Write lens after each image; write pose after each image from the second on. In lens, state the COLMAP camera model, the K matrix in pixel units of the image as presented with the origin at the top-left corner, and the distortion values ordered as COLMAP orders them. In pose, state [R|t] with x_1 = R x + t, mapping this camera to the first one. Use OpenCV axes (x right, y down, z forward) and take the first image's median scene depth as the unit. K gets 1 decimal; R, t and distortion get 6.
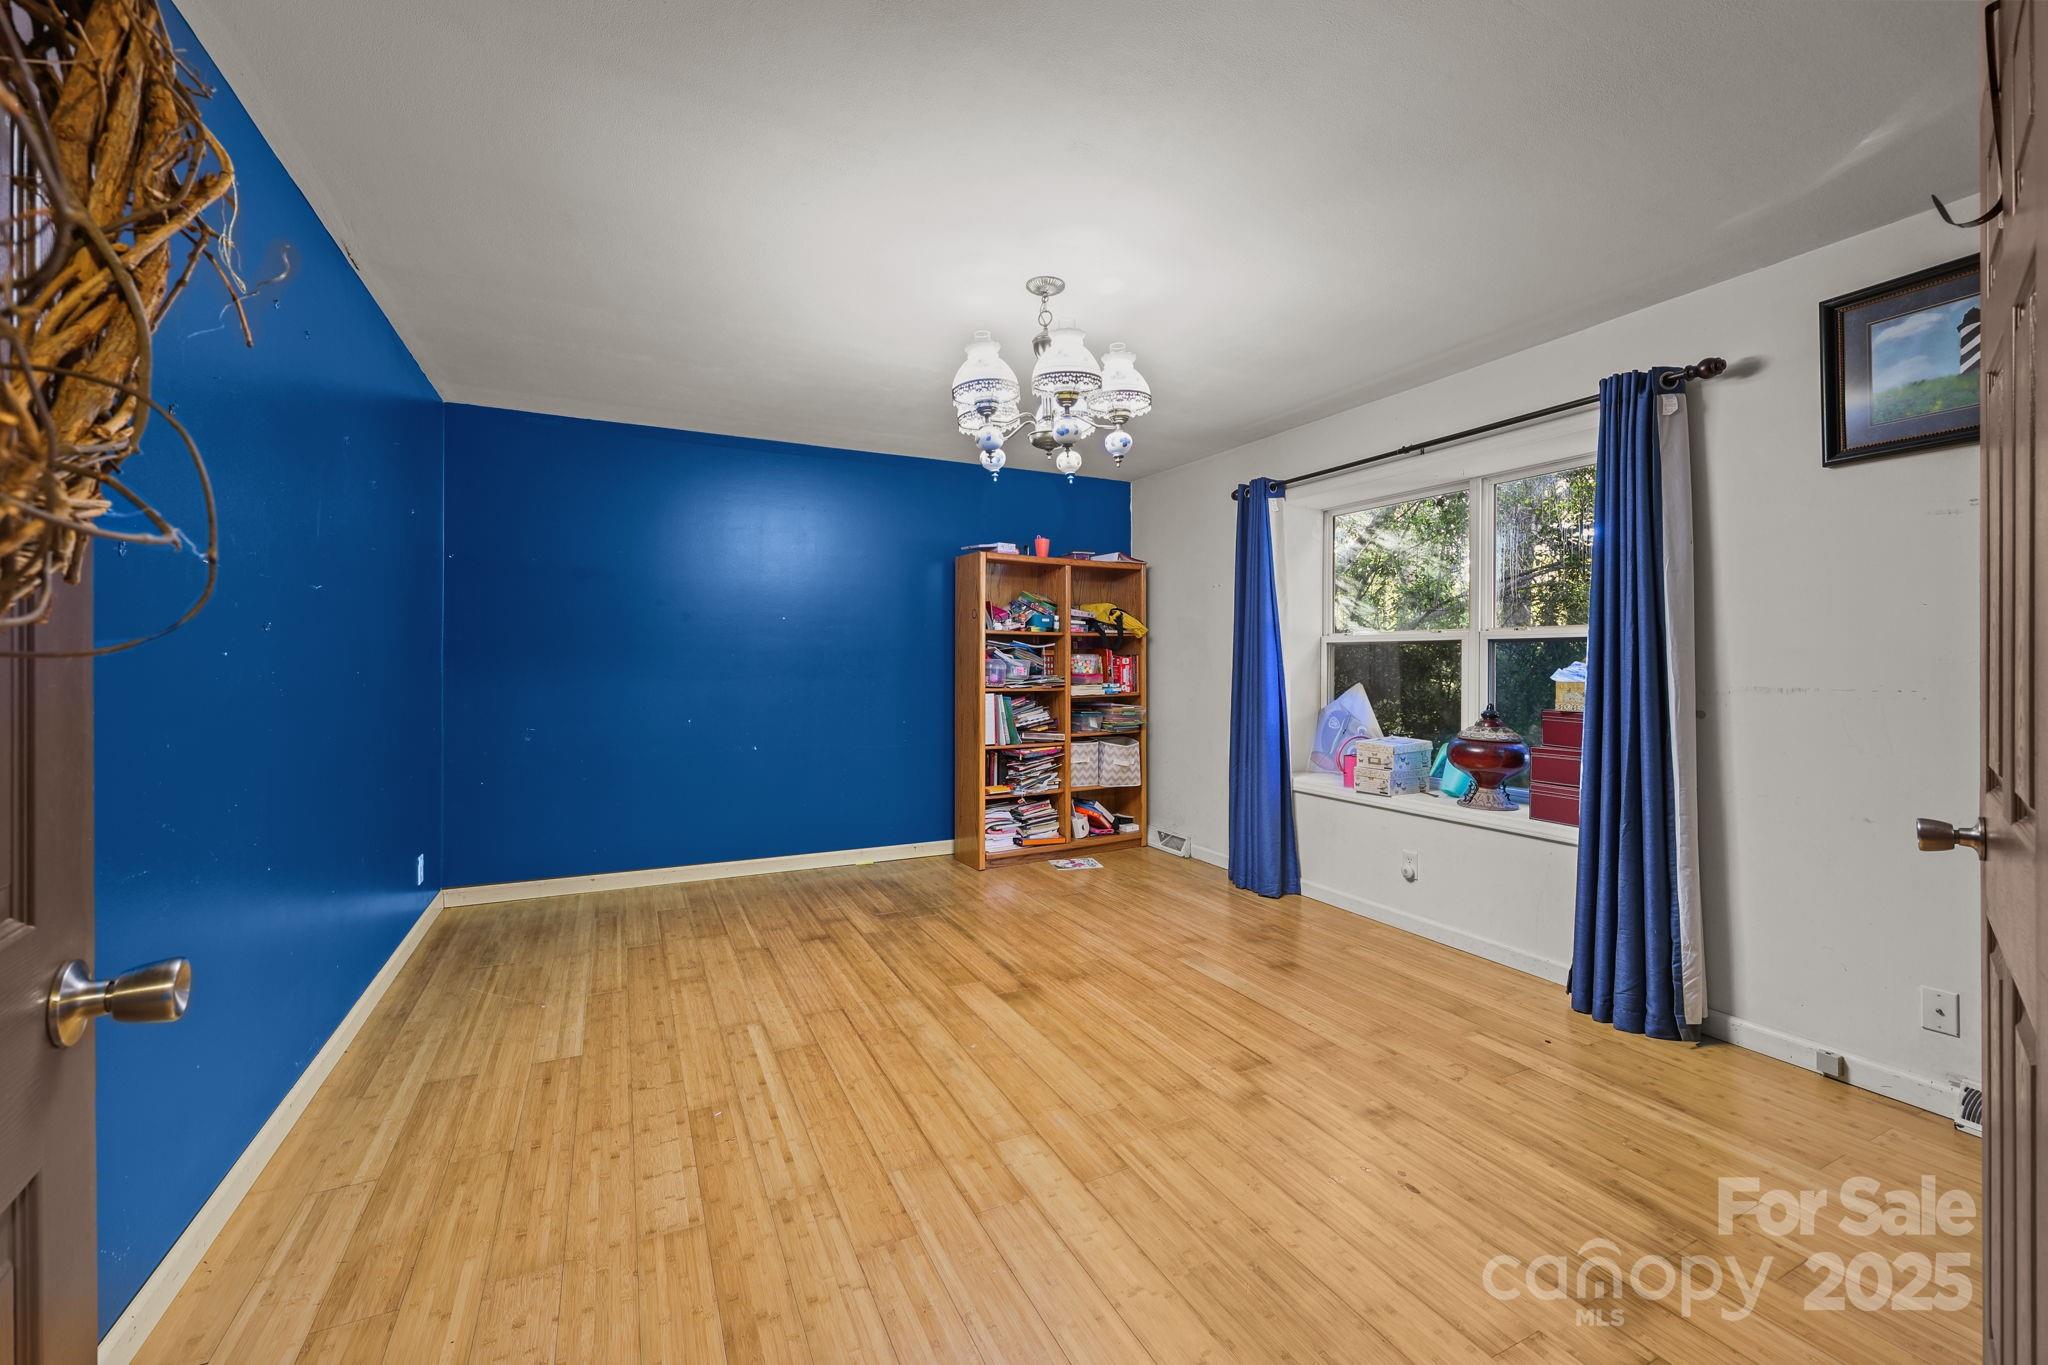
lens RADIAL K [[831.8, 0, 1013.6], [0, 831.8, 670.3], [0, 0, 1]] dist [-0.003215, 0.000677]
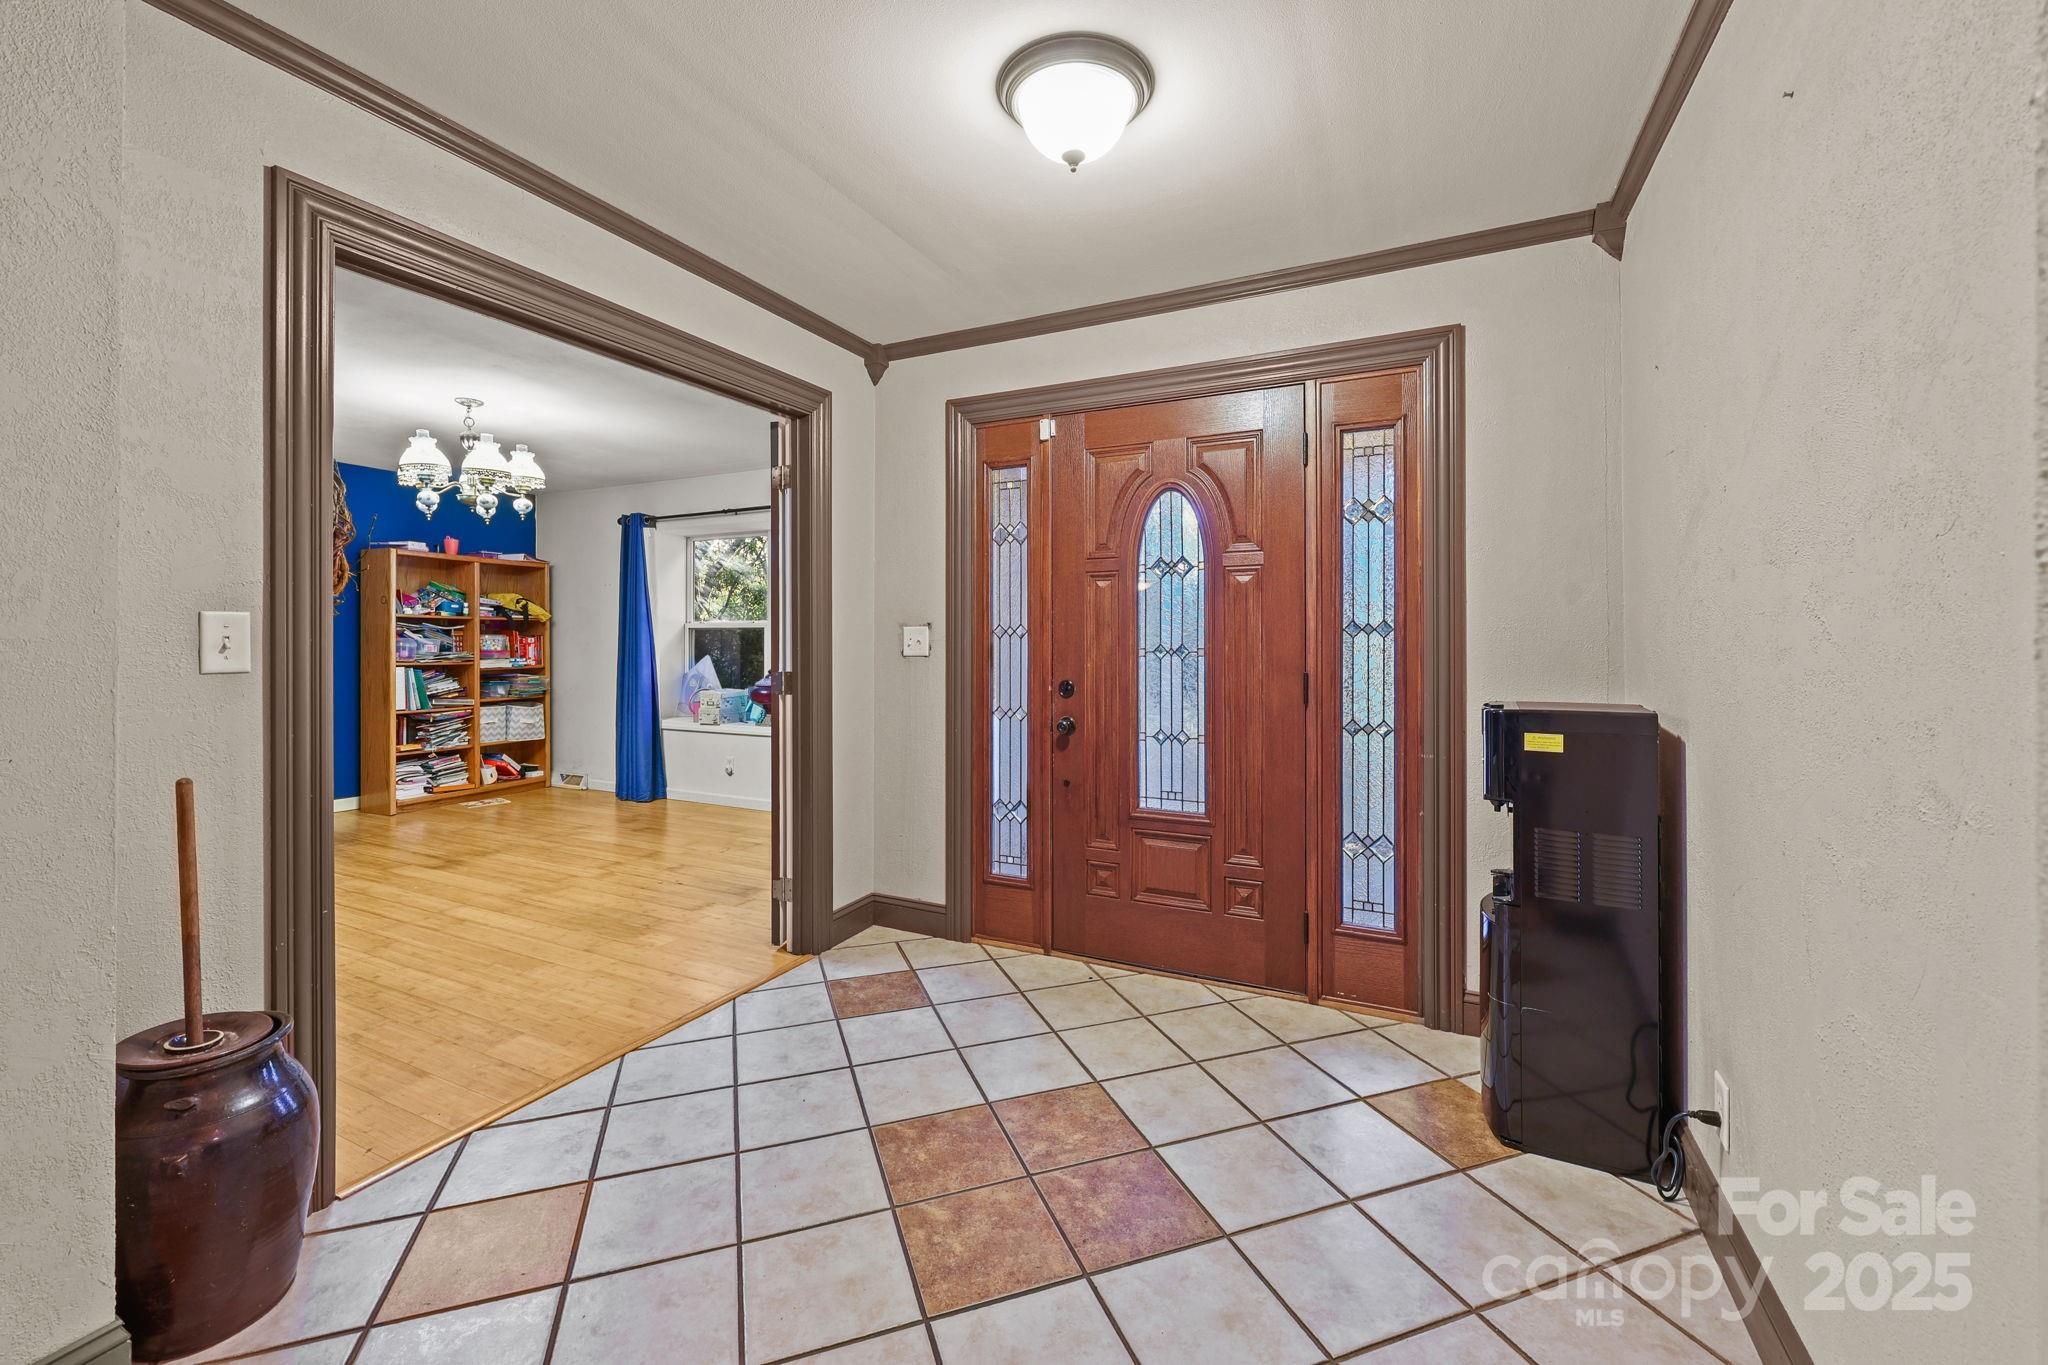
lens RADIAL K [[831.8, 0, 1017.9], [0, 831.8, 647.3], [0, 0, 1]] dist [-0.003215, 0.000677]
pose [[0.790731, -0.001922, 0.612160, -0.056280], [0.005461, 0.999977, -0.003914, 0.008851], [-0.612139, 0.006438, 0.790724, -0.479016]]
